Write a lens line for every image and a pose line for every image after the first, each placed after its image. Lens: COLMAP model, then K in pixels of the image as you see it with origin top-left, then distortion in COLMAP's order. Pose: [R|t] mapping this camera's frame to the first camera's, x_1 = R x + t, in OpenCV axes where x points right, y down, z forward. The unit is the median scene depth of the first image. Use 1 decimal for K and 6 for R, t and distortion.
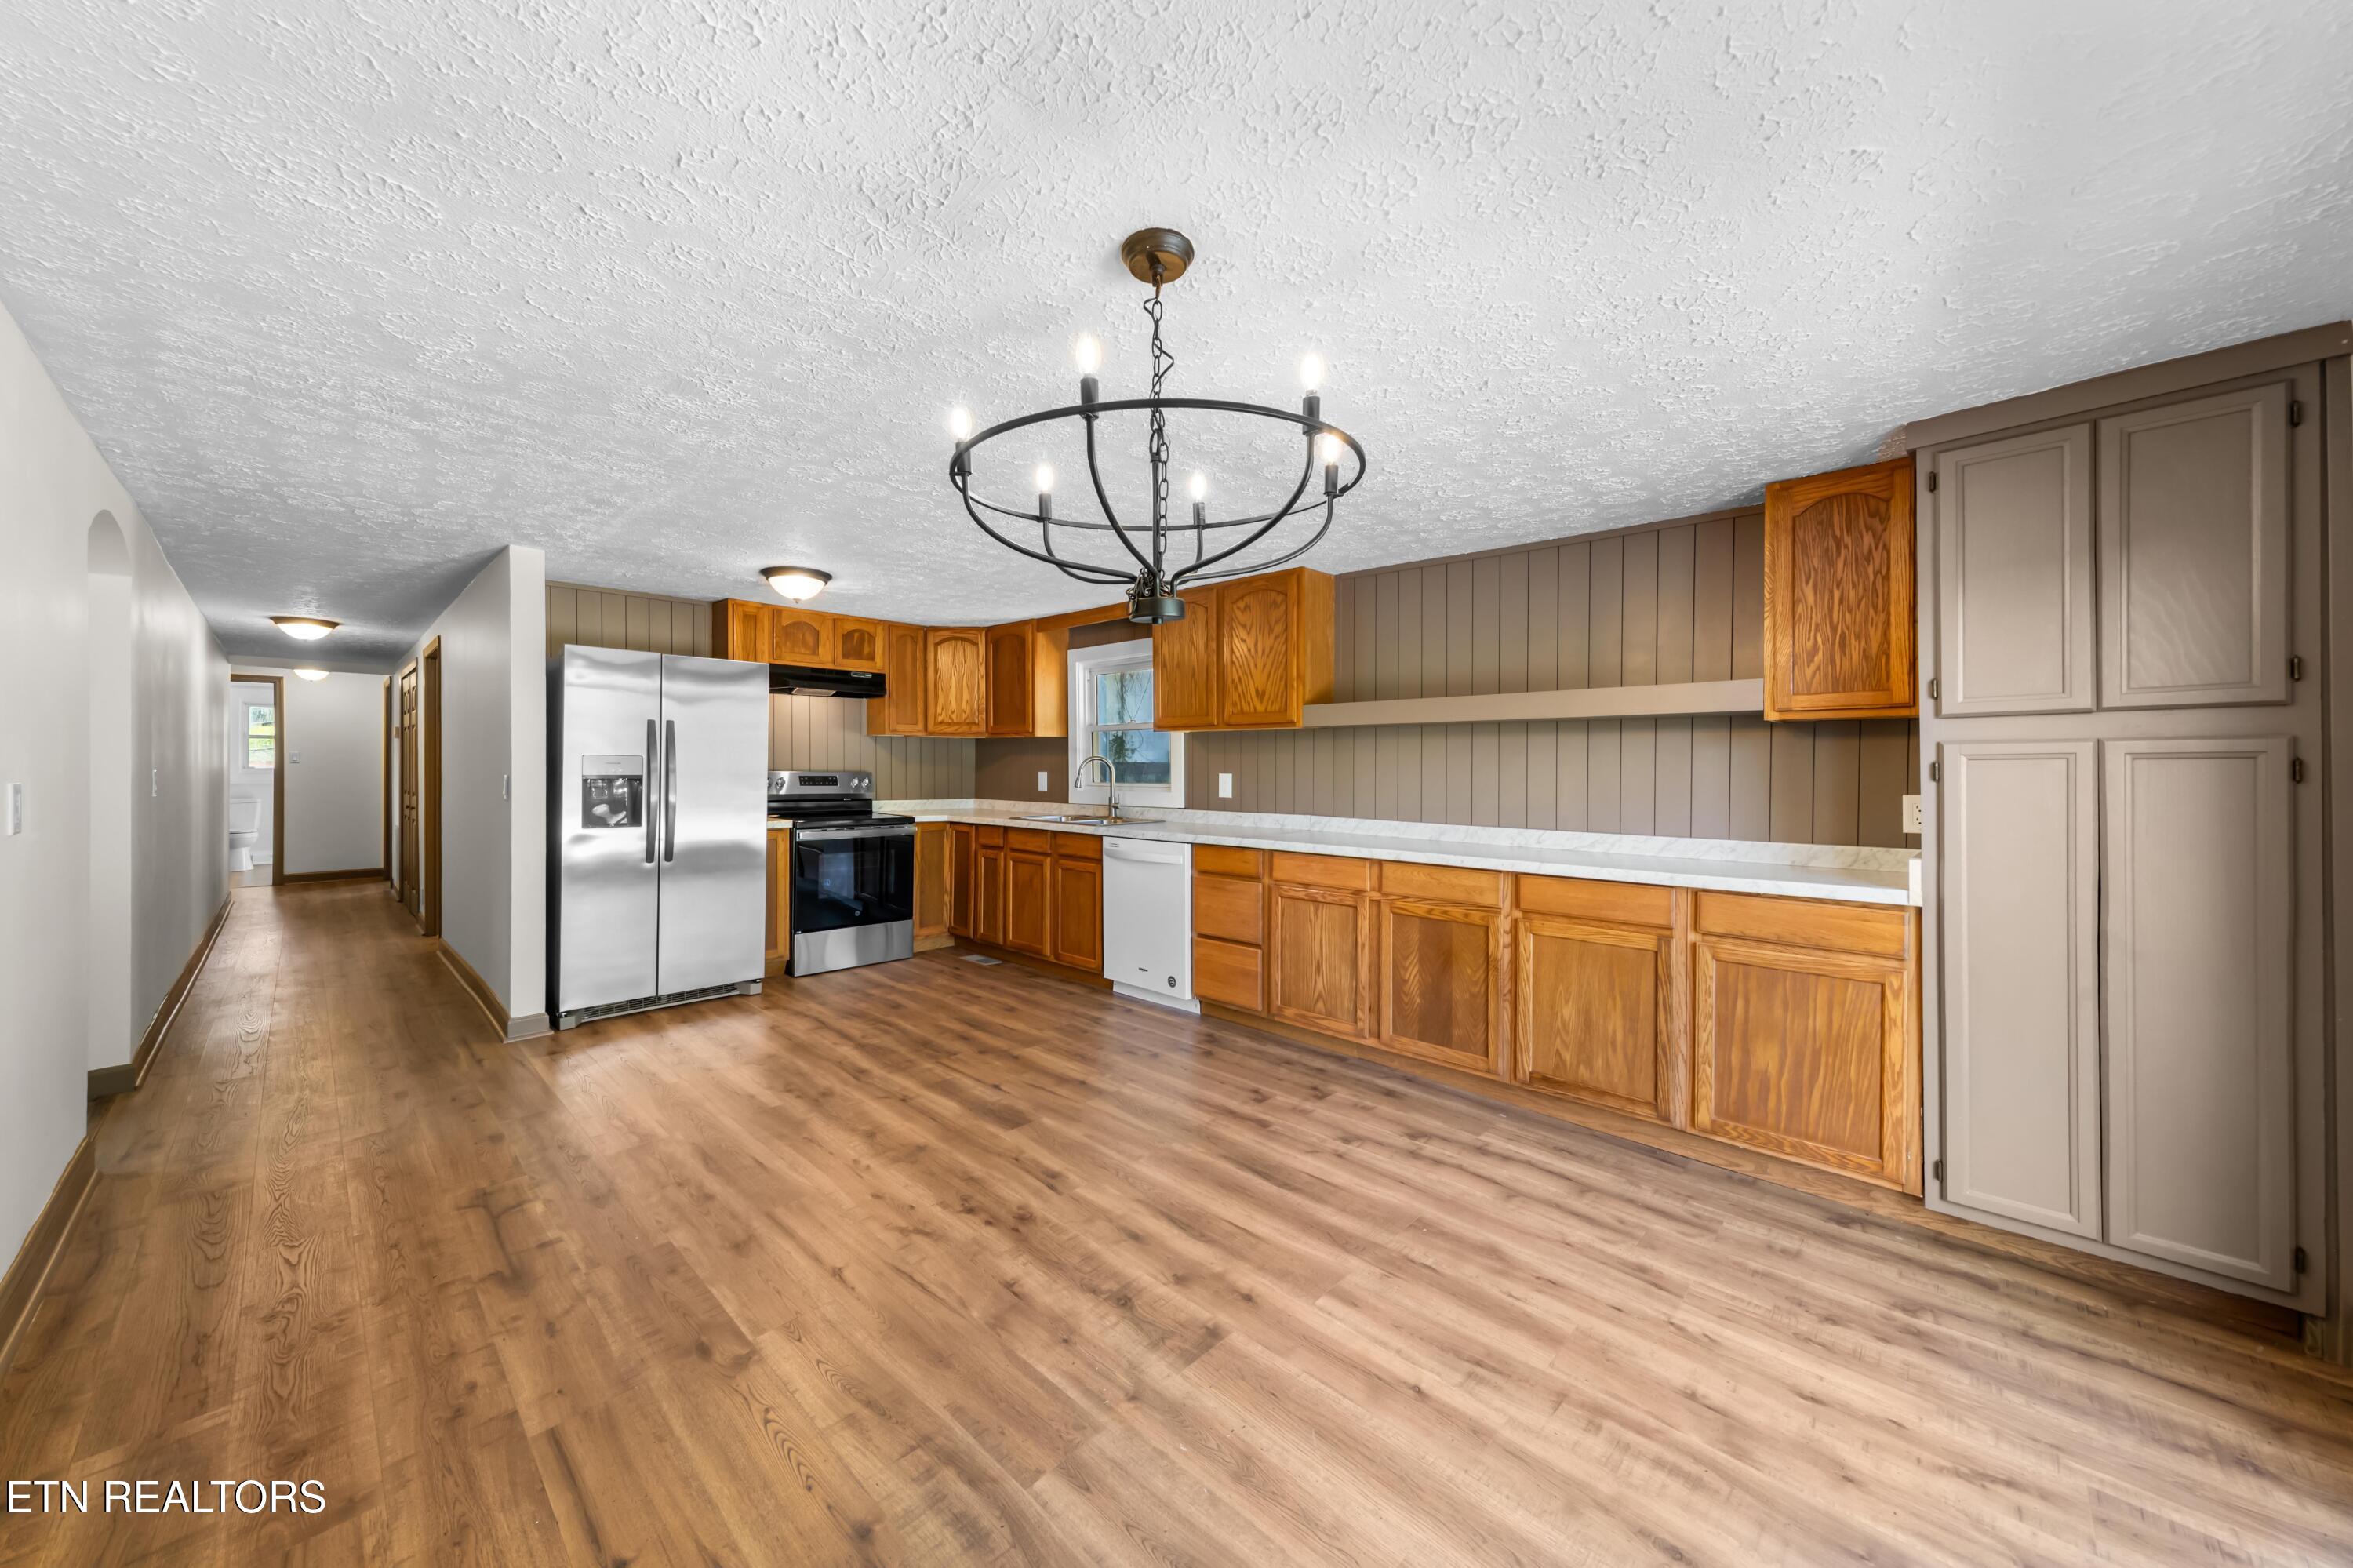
lens RADIAL K [[840.2, 0, 1161.3], [0, 840.2, 757.9], [0, 0, 1]] dist [0.000512, -0.000085]
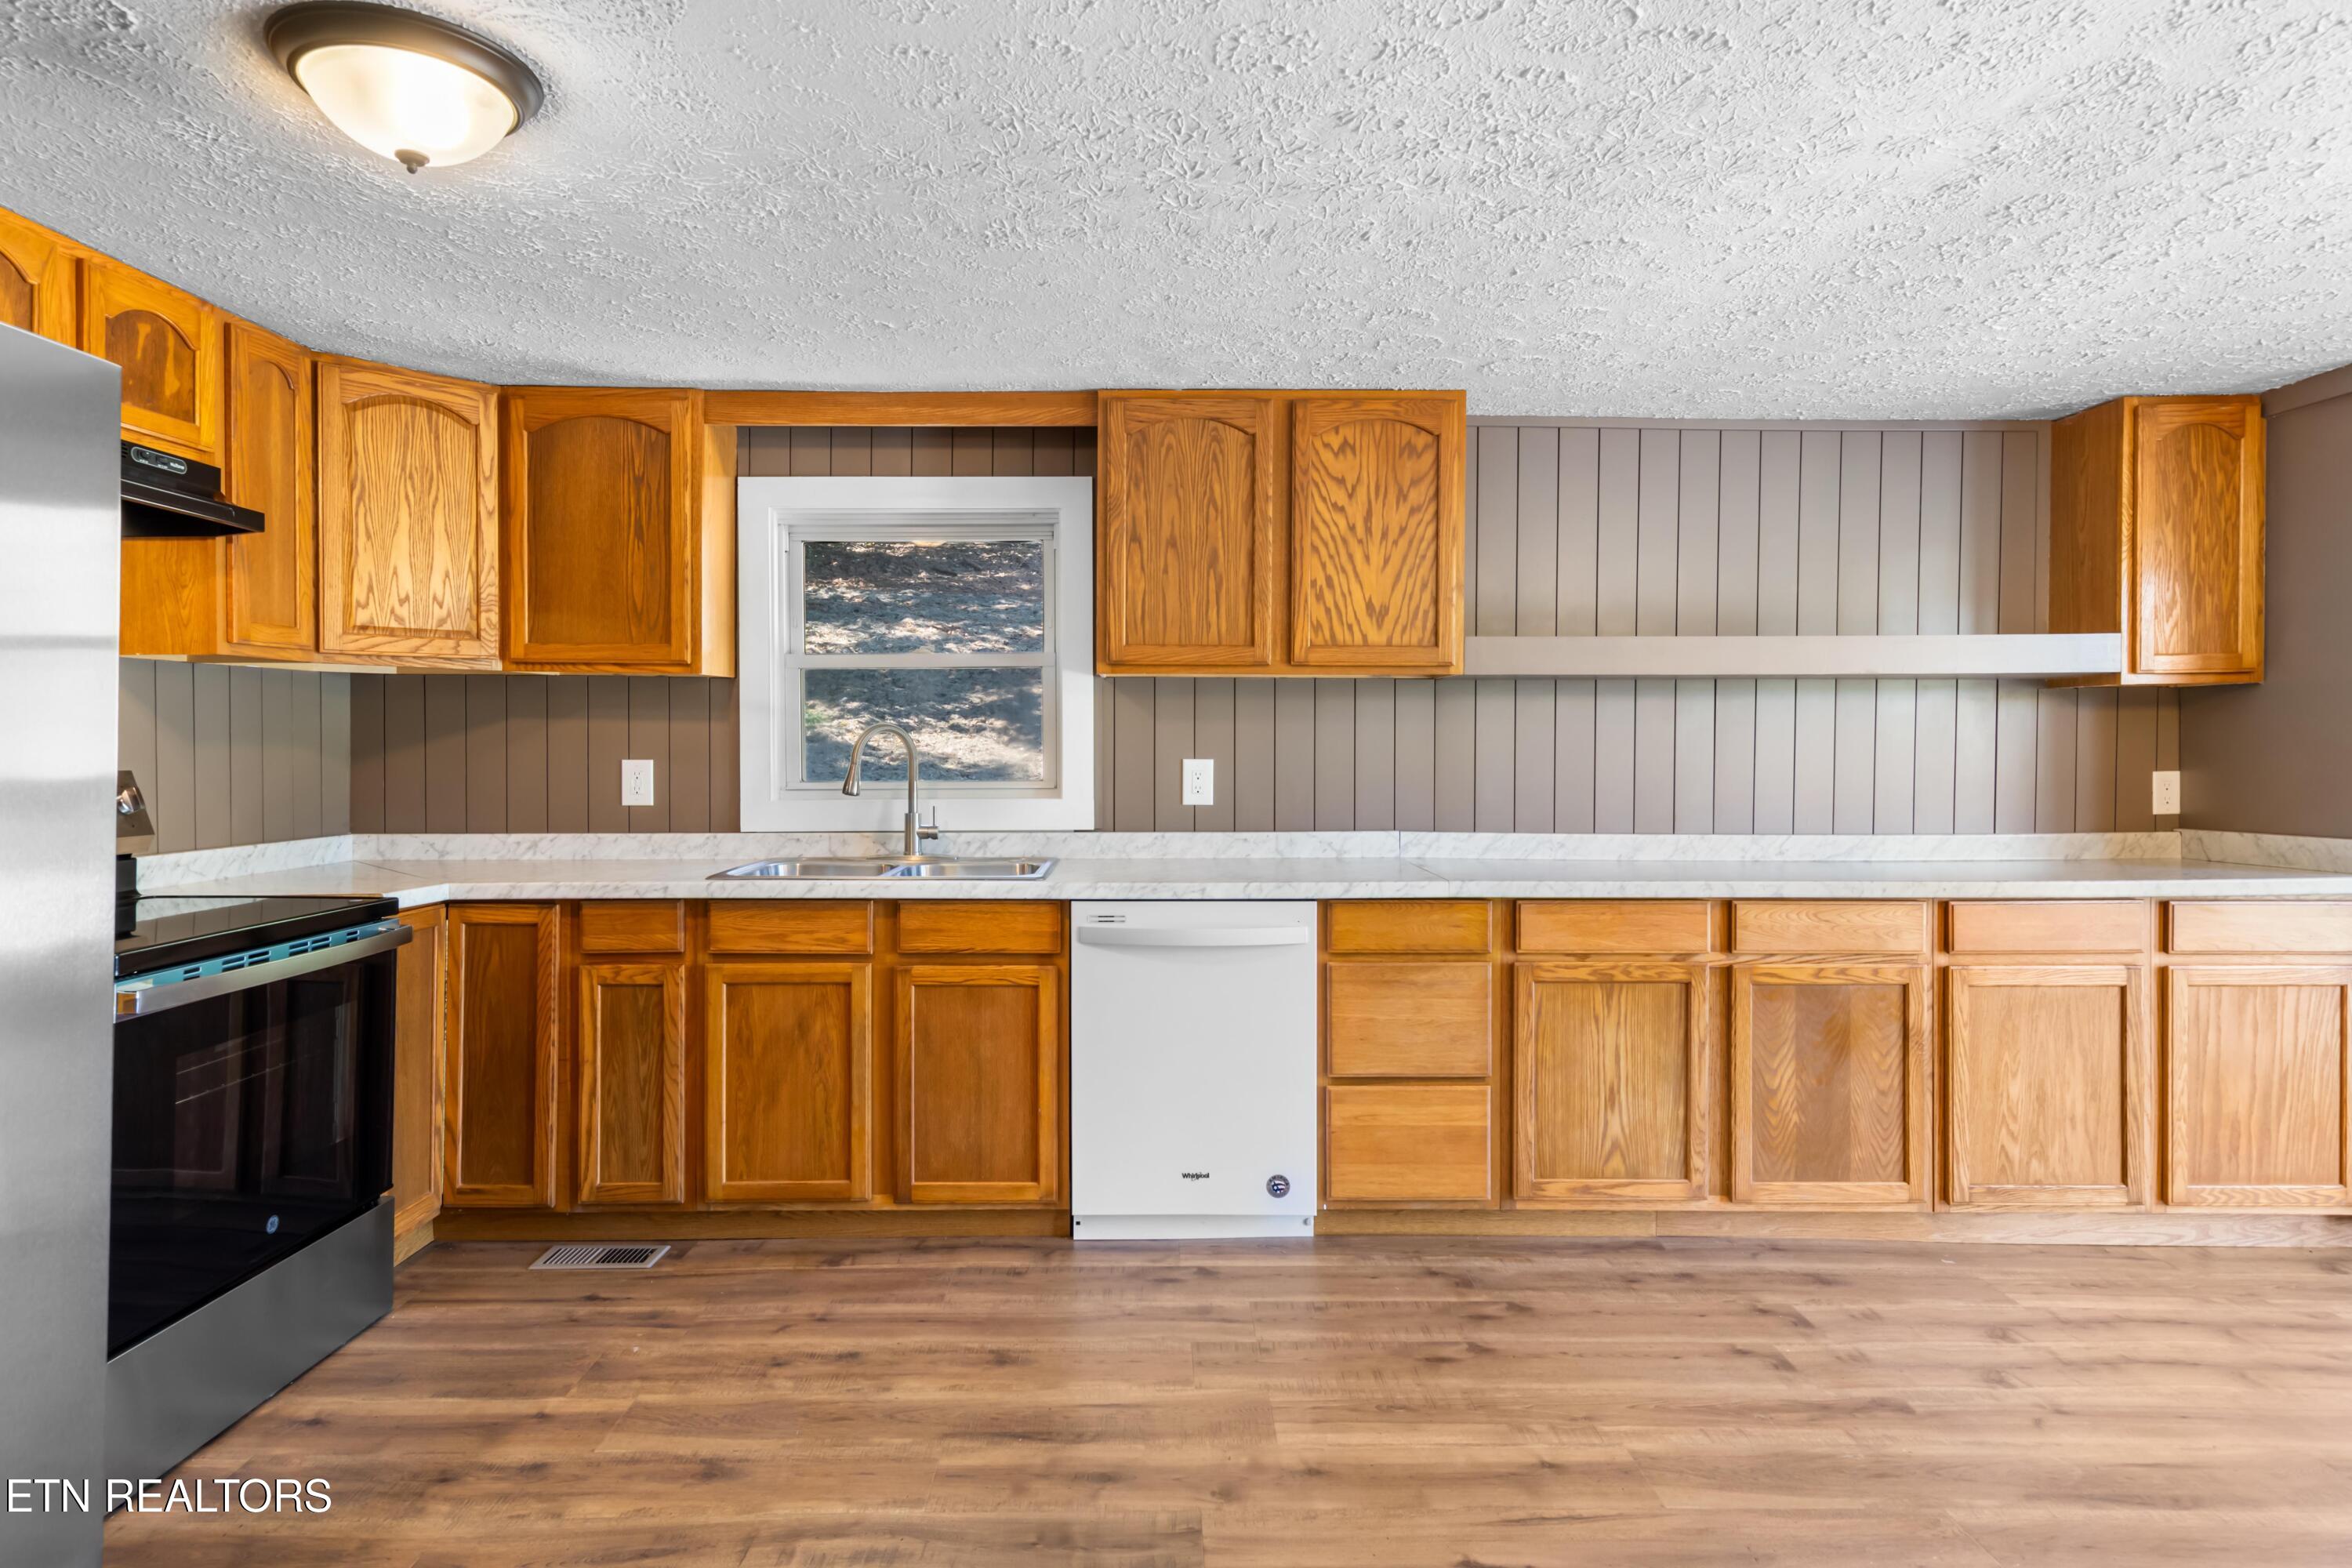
lens RADIAL K [[1254.6, 0, 1178.5], [0, 1254.6, 738.2], [0, 0, 1]] dist [0.003912, -0.002624]
pose [[0.717193, -0.003351, 0.696867, -0.591249], [-0.002453, 0.999970, 0.007334, 0.000626], [-0.696871, -0.006970, 0.717163, 0.571679]]
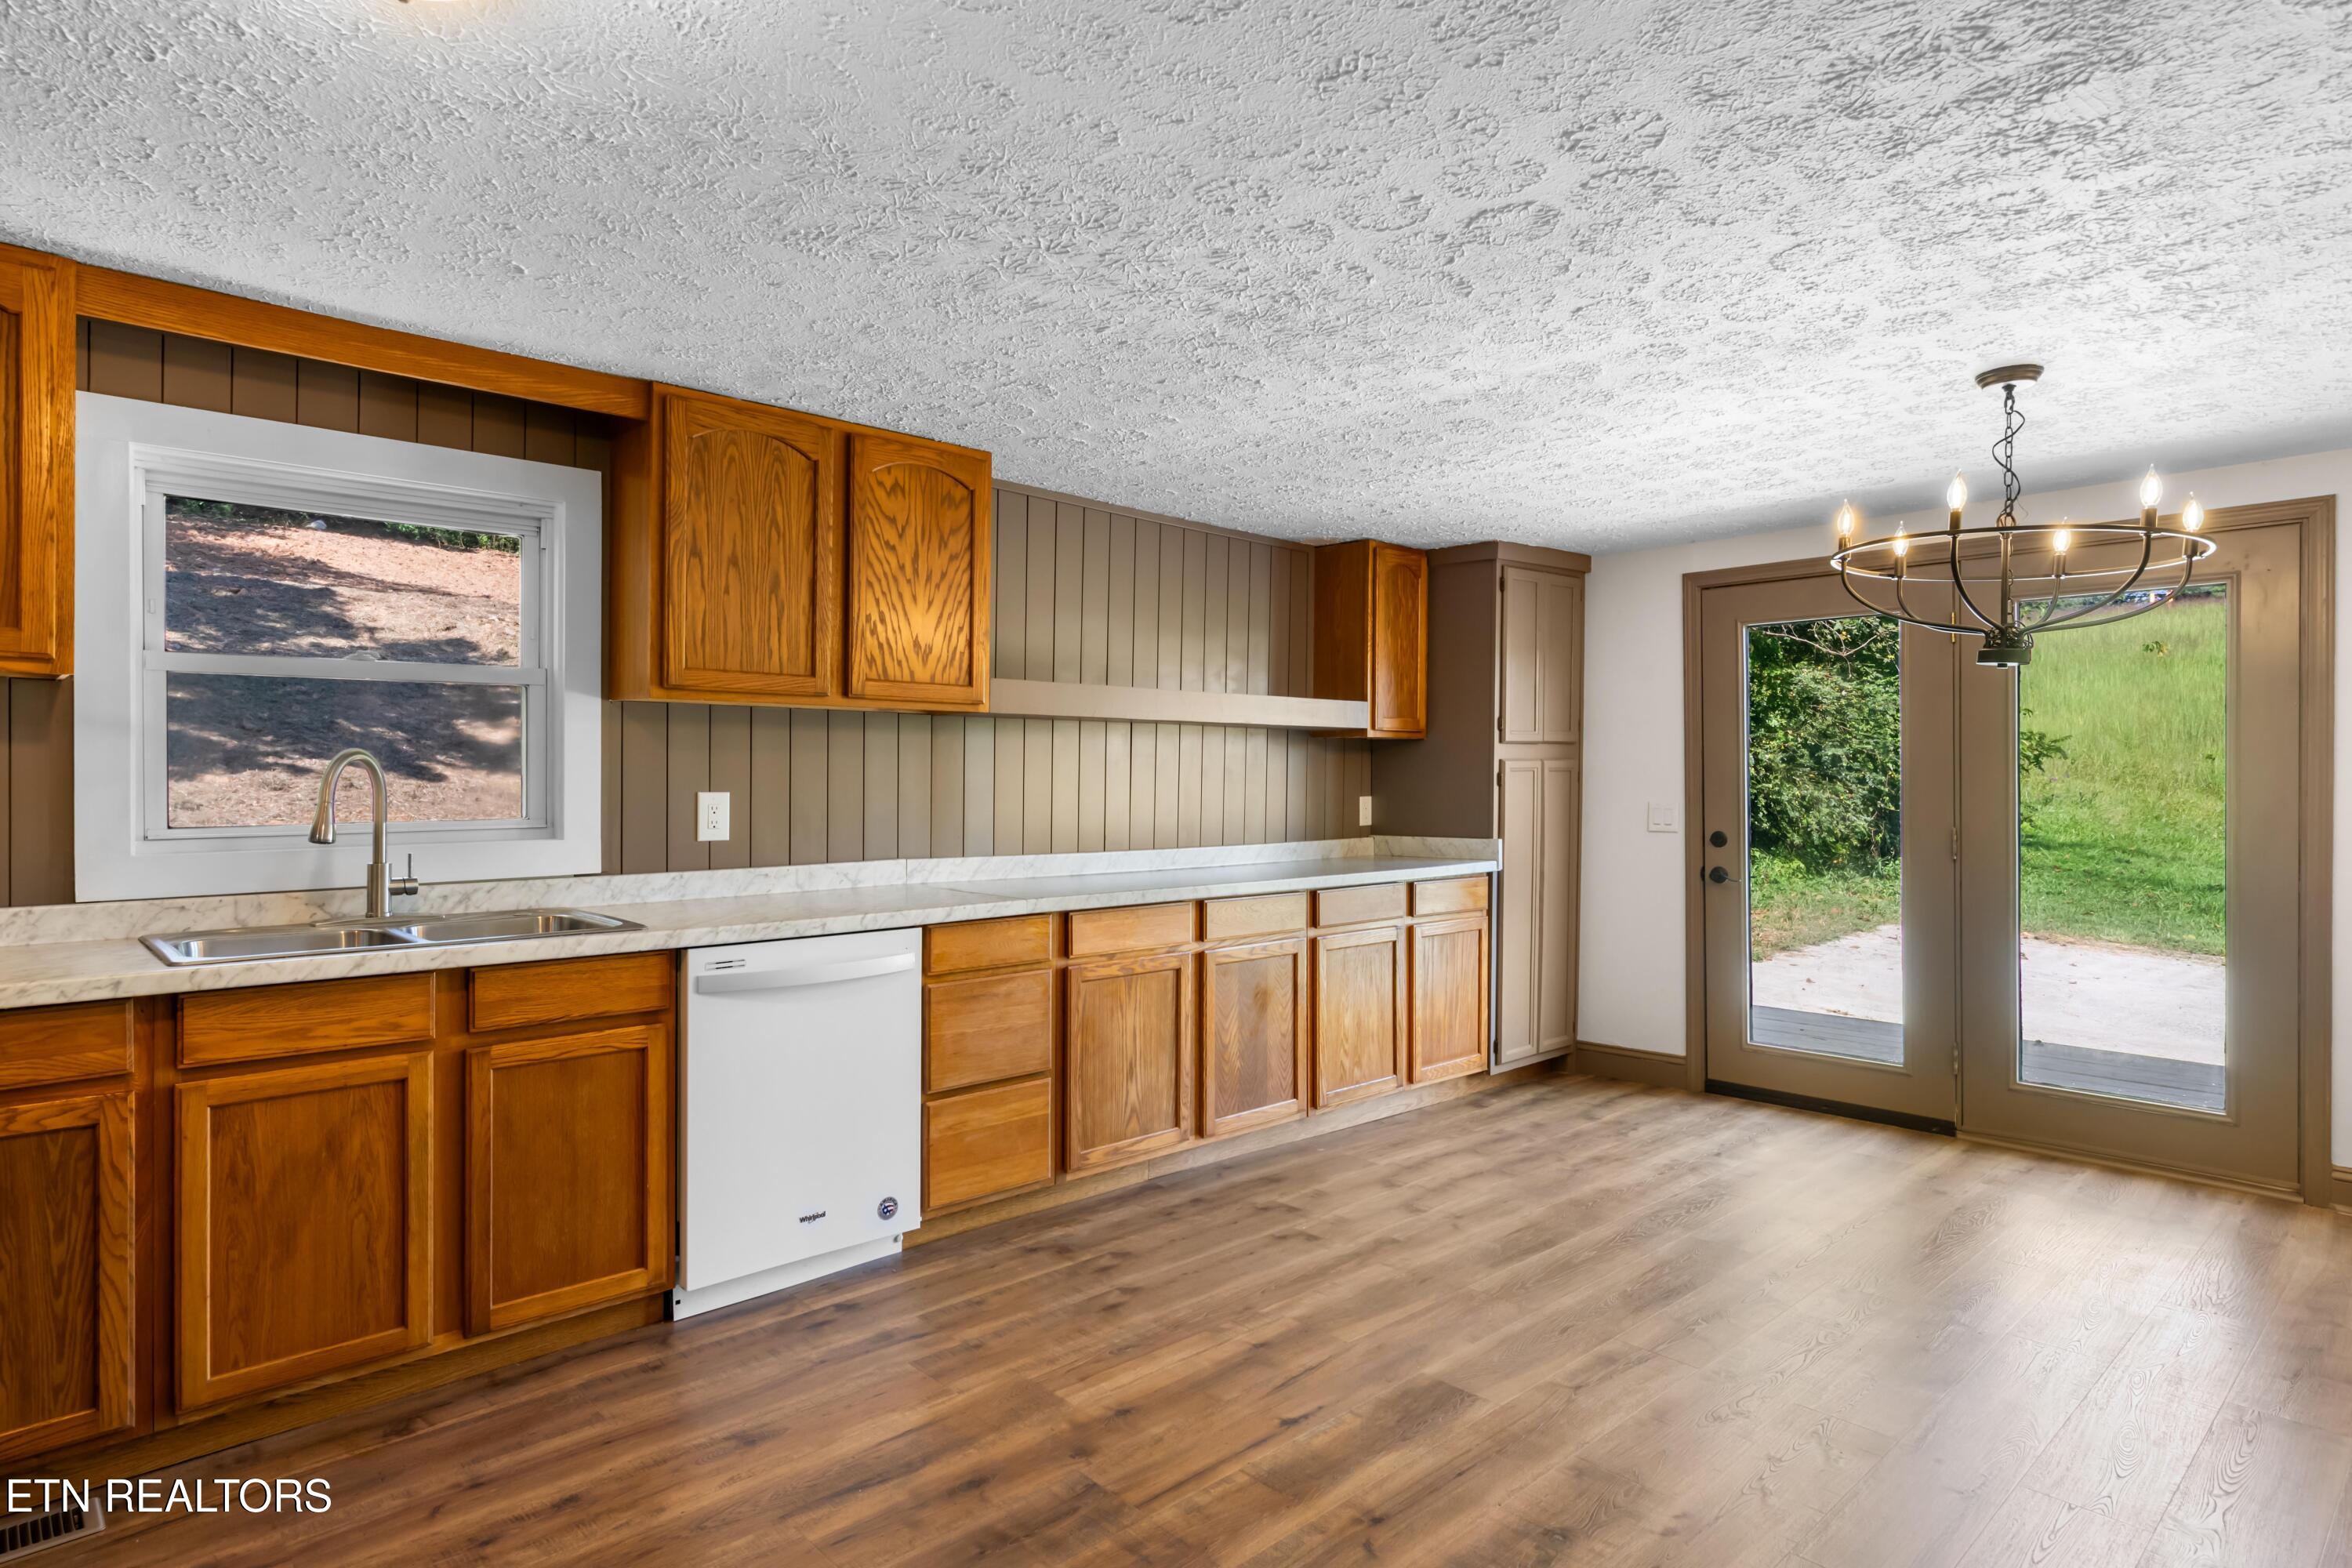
lens RADIAL K [[1257.6, 0, 1186.6], [0, 1257.6, 783.9], [0, 0, 1]] dist [0.001678, -0.000245]
pose [[0.058420, -0.014171, 0.998192, -0.794396], [-0.010648, 0.999834, 0.014817, 0.000730], [-0.998235, -0.011494, 0.058259, 0.861633]]
